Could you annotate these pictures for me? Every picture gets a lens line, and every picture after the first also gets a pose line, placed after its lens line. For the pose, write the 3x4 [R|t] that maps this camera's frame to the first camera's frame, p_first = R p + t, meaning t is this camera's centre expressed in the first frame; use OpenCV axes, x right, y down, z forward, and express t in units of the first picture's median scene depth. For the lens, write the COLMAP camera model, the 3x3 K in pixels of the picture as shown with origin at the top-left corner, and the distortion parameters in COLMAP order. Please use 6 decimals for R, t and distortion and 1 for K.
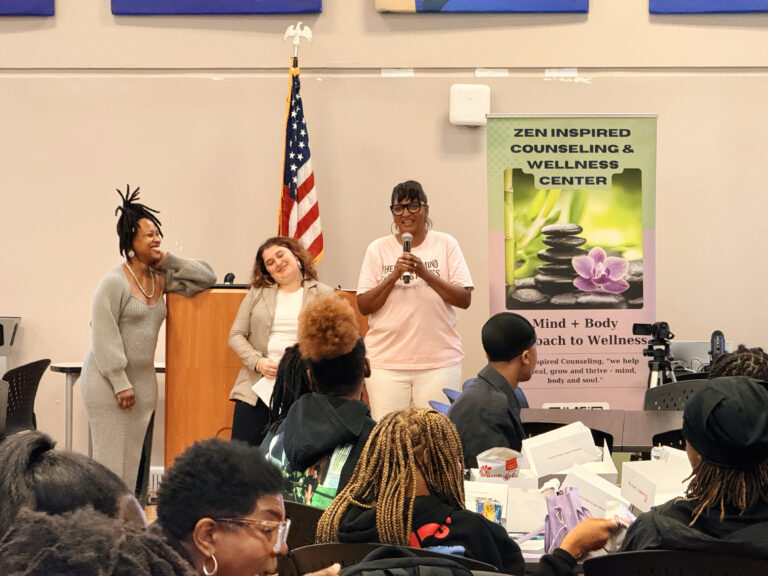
lens RADIAL K [[2656.3, 0, 383.2], [0, 2656.3, 287.9], [0, 0, 1]] dist [0.010103, 0.000000]
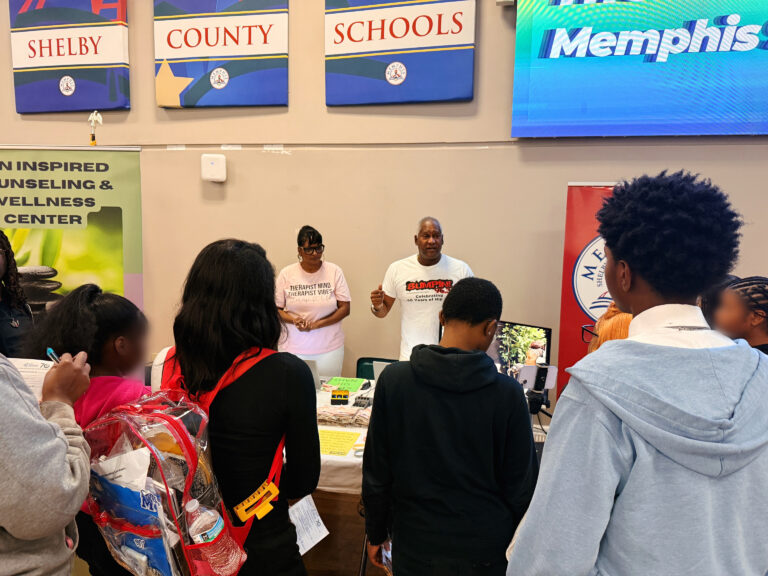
lens RADIAL K [[550.5, 0, 389.4], [0, 550.5, 290.1], [0, 0, 1]] dist [-0.006946, -0.013795]
pose [[0.990279, 0.036436, -0.134238, 0.215634], [-0.023697, 0.995166, 0.095307, -0.036815], [0.137062, -0.091200, 0.986355, 0.826469]]
